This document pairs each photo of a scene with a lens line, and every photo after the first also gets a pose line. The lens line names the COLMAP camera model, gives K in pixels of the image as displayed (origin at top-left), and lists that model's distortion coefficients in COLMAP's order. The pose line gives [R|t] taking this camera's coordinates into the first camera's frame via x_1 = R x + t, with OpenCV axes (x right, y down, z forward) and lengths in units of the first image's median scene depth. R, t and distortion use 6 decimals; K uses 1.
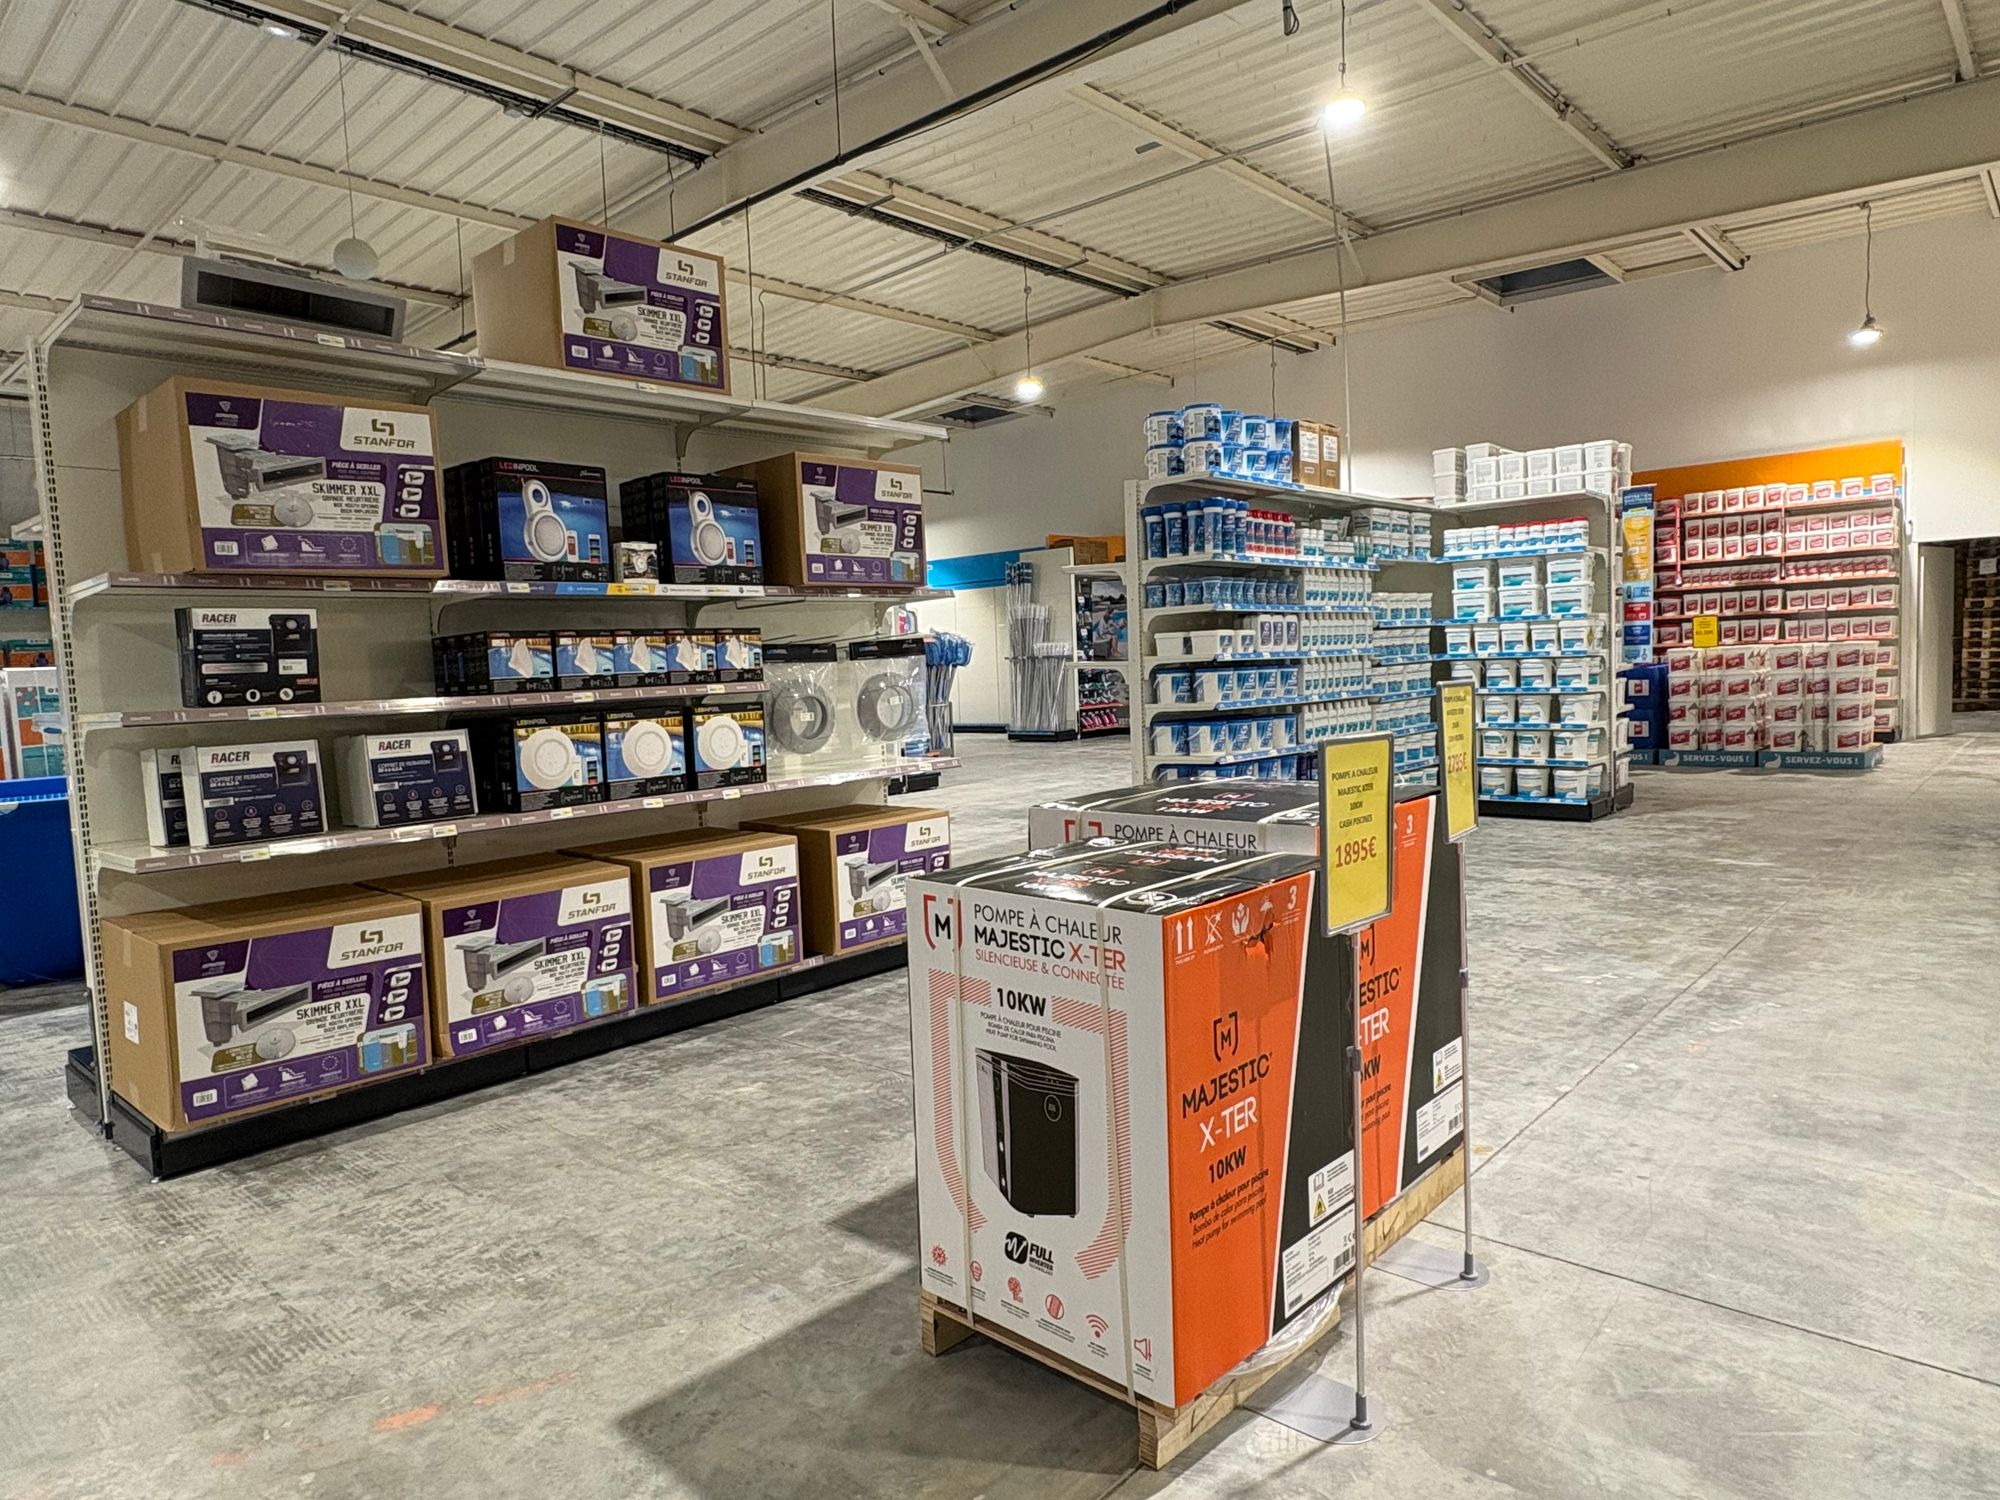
lens RADIAL K [[1212.3, 0, 999.7], [0, 1212.3, 749.1], [0, 0, 1]] dist [0.004806, 0.001291]
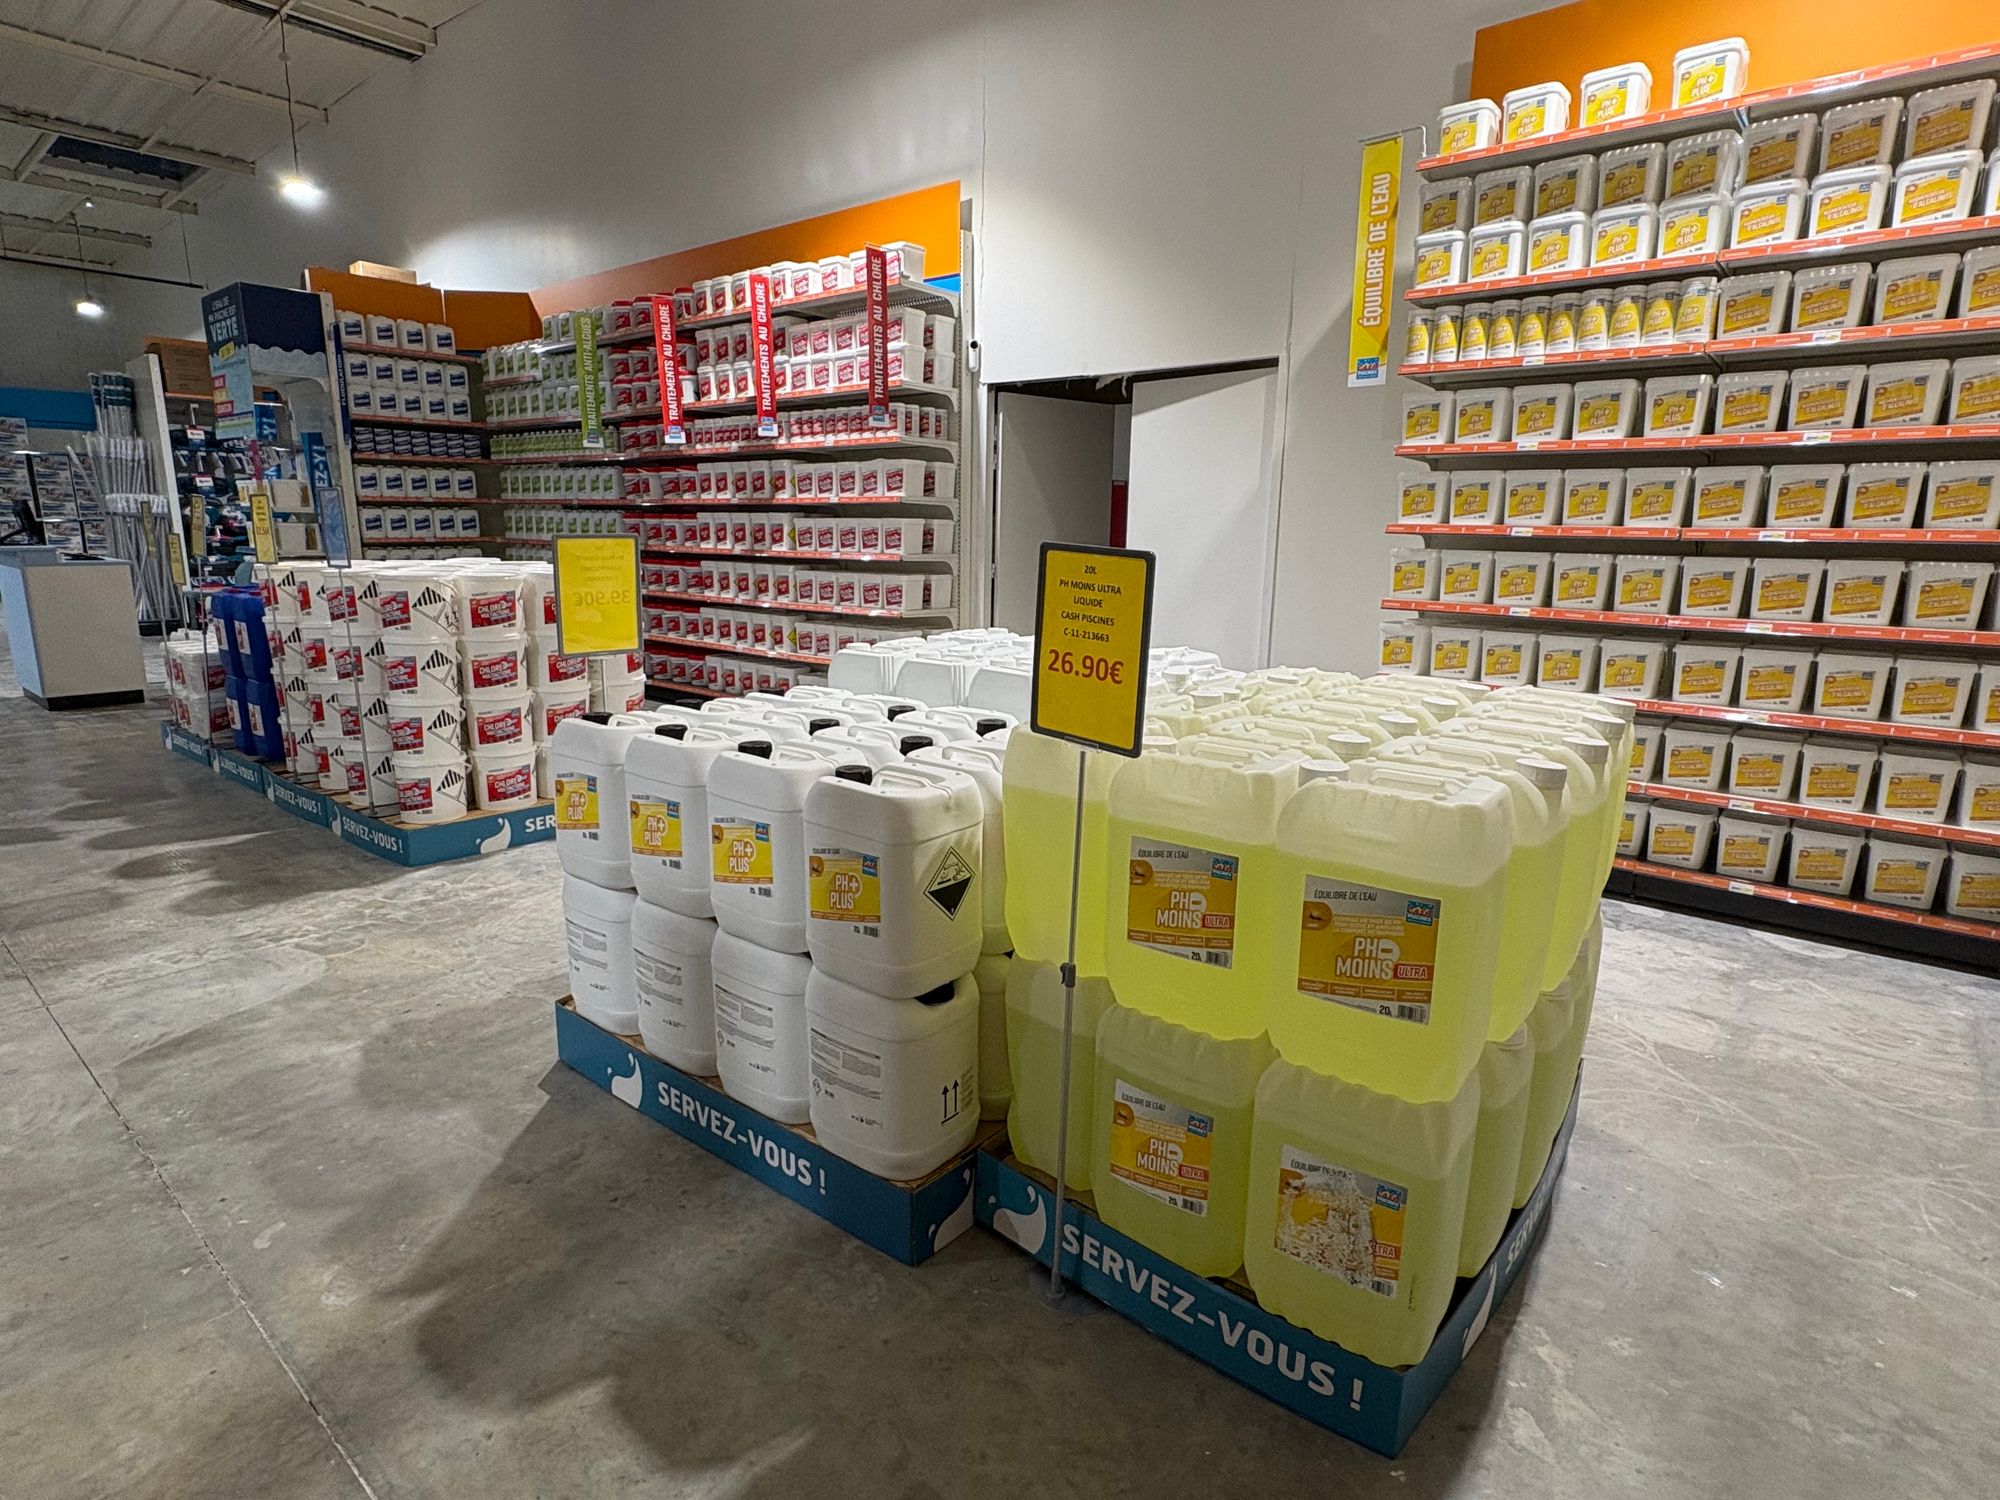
lens RADIAL K [[1061.1, 0, 998.7], [0, 1061.1, 756.4], [0, 0, 1]] dist [-0.002106, -0.000356]
pose [[0.997686, 0.035639, 0.057900, 0.735166], [-0.043979, 0.987733, 0.149834, -0.075279], [-0.051850, -0.152033, 0.987014, 0.497443]]
